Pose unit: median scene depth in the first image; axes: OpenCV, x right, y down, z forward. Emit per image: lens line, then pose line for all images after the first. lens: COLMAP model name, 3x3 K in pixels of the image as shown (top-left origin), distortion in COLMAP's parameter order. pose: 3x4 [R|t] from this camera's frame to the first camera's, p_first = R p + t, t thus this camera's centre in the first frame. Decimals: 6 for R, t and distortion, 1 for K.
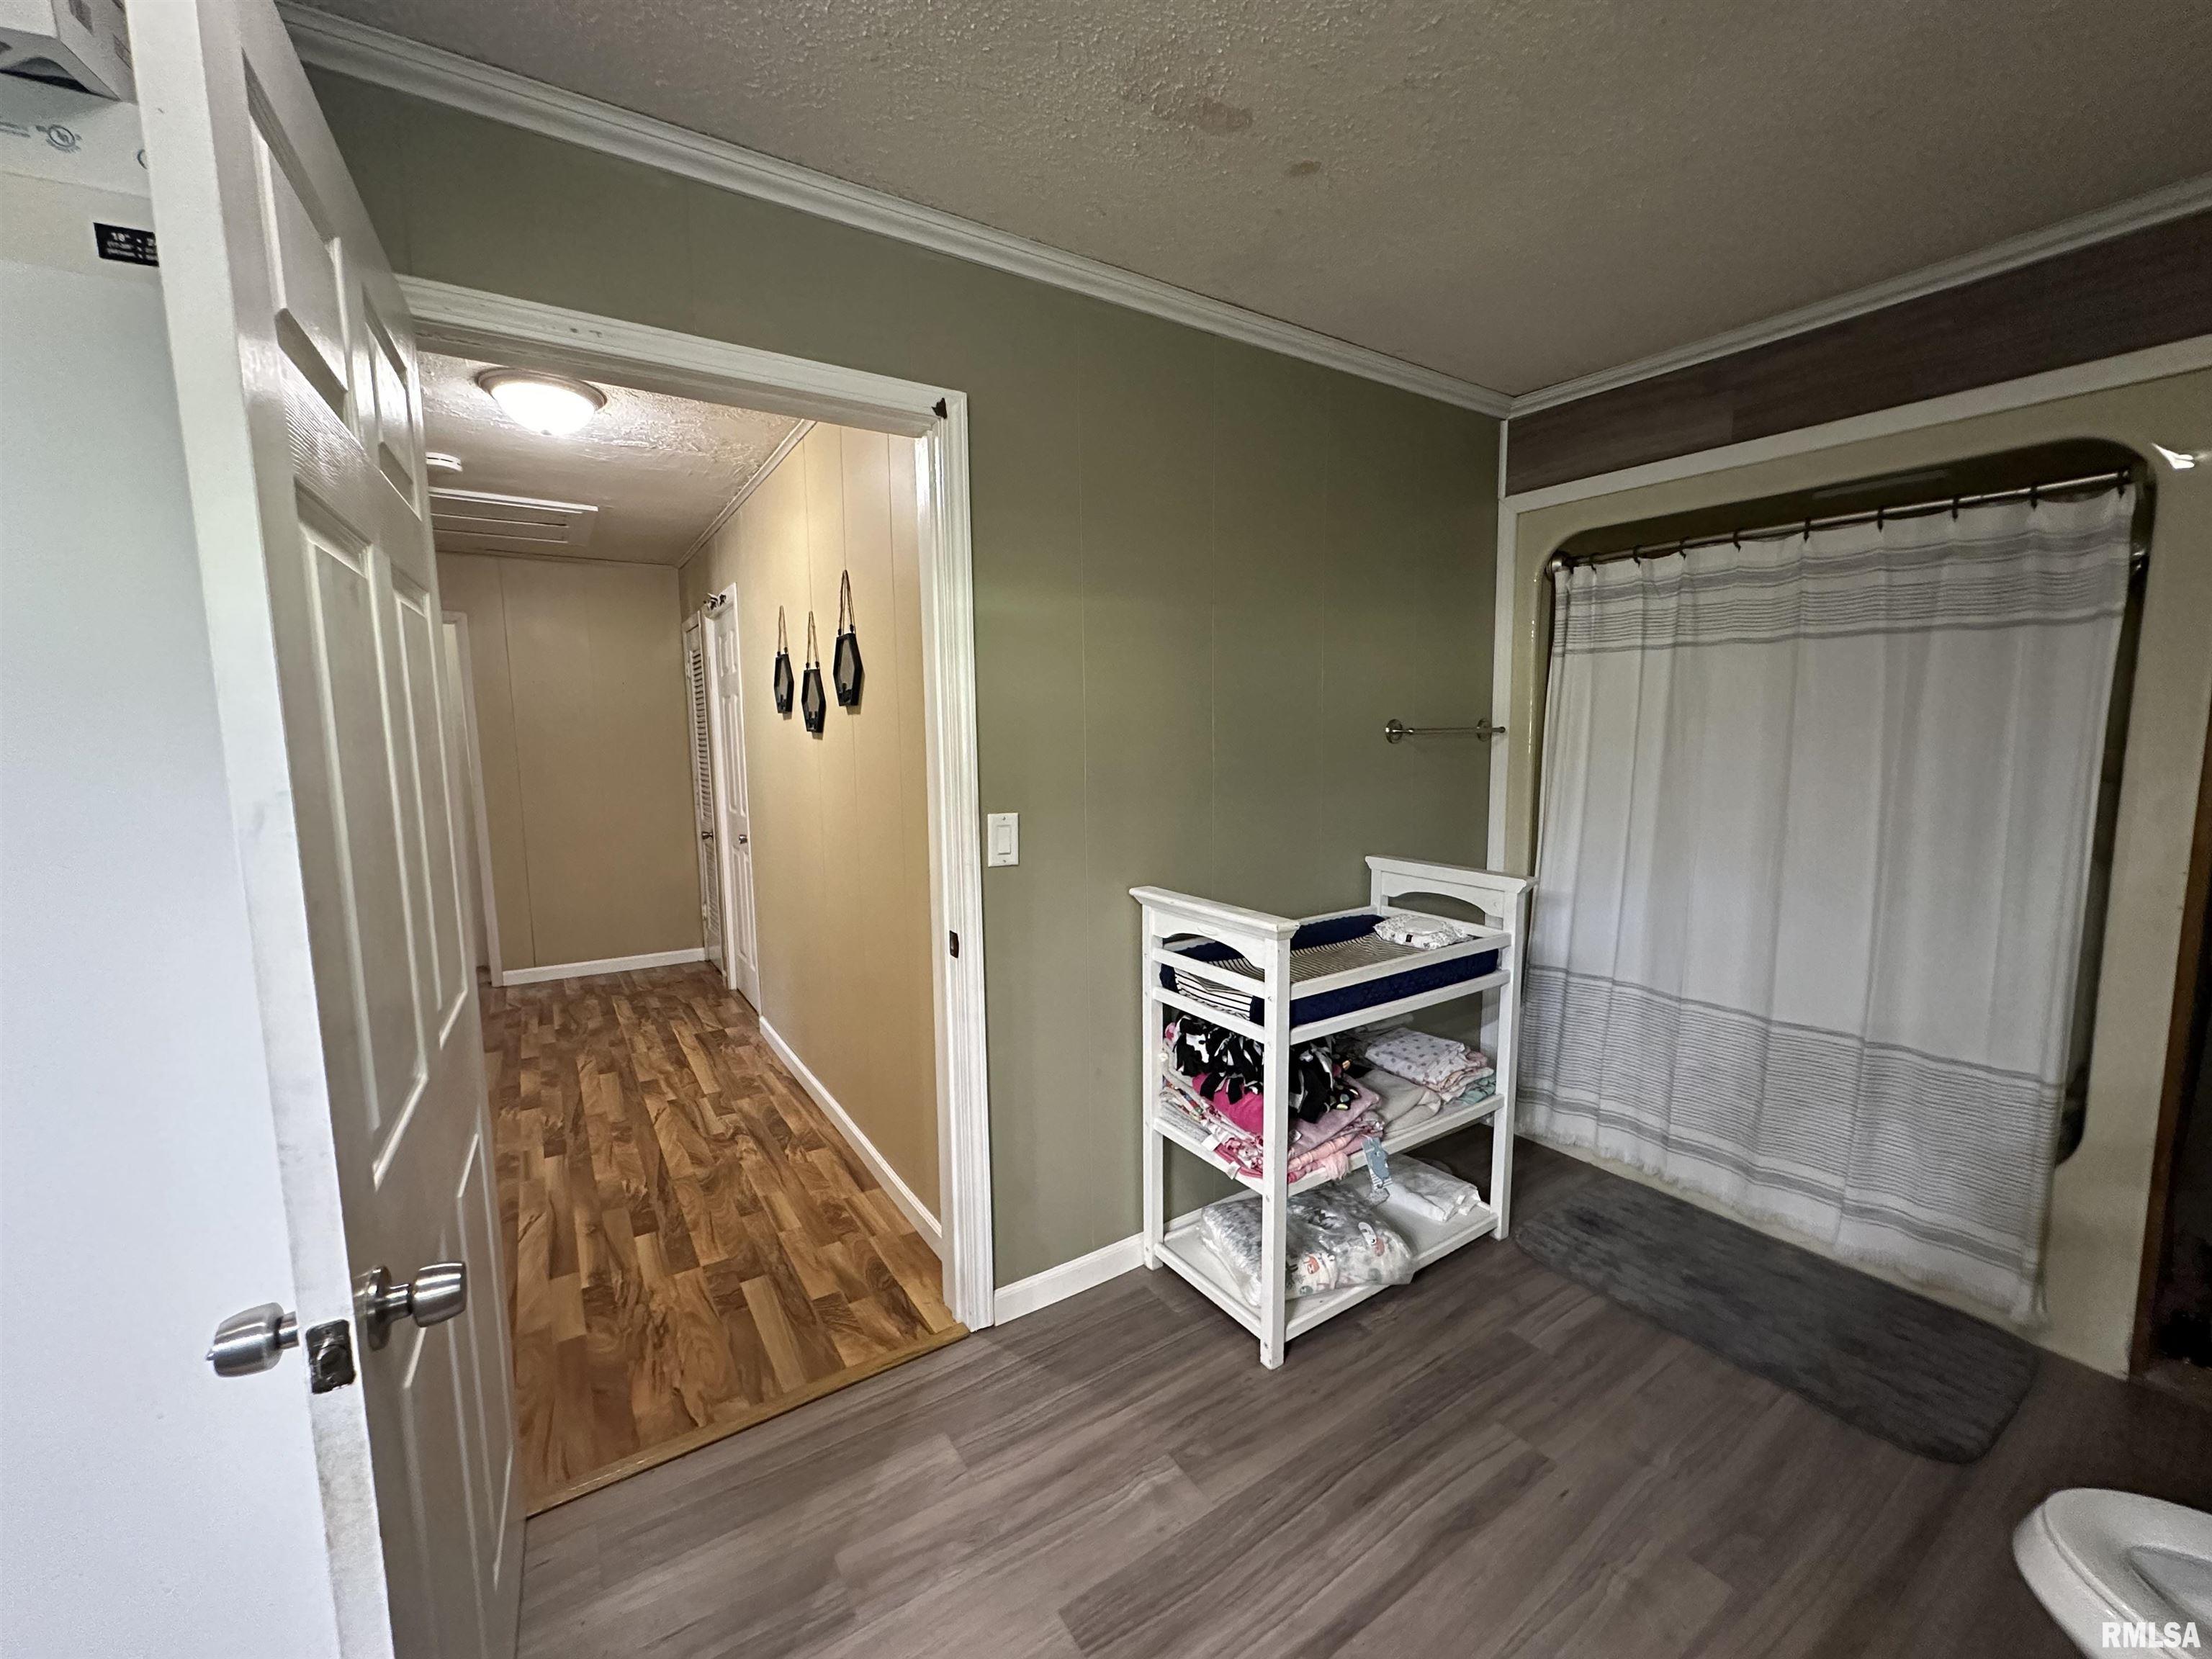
lens RADIAL K [[884.2, 0, 1104.3], [0, 884.2, 829.8], [0, 0, 1]] dist [-0.000822, -0.000044]
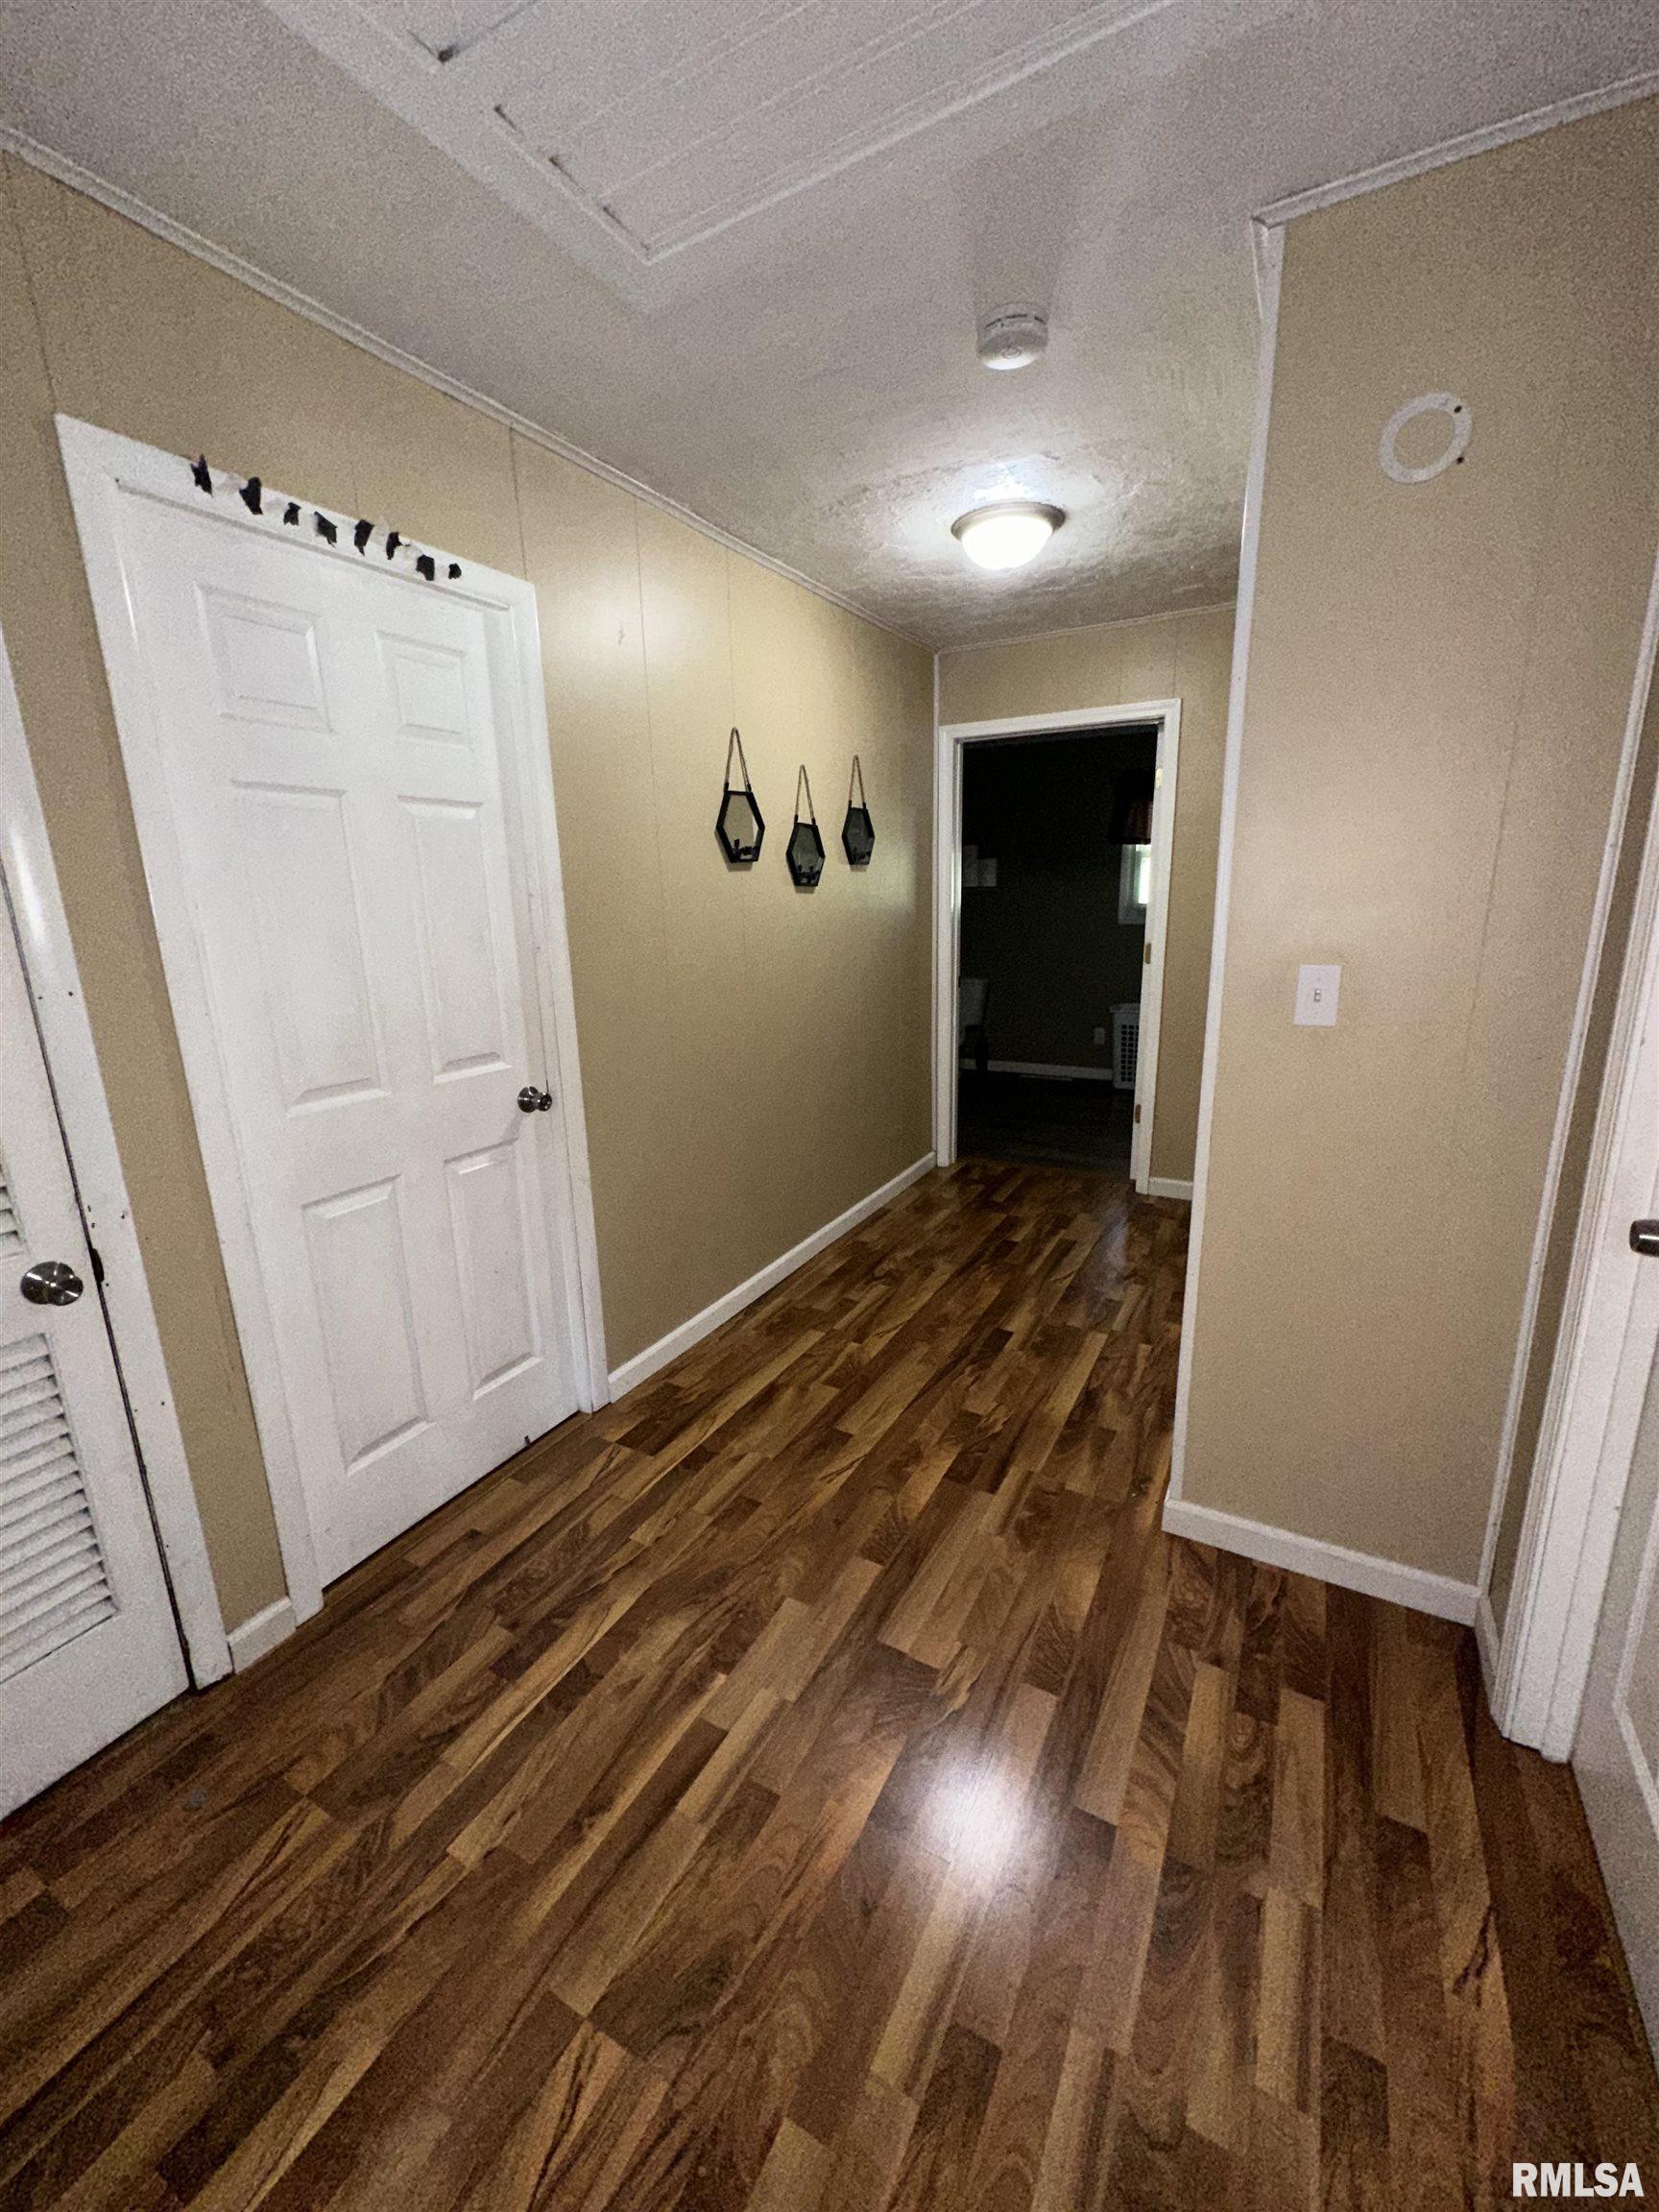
lens RADIAL K [[884.2, 0, 825.7], [0, 884.2, 1103.0], [0, 0, 1]] dist [-0.000822, -0.000044]
pose [[-0.464276, -0.185104, 0.866132, -1.128171], [0.131084, 0.952787, 0.273888, -0.130708], [-0.875937, 0.240695, -0.418092, 1.297035]]
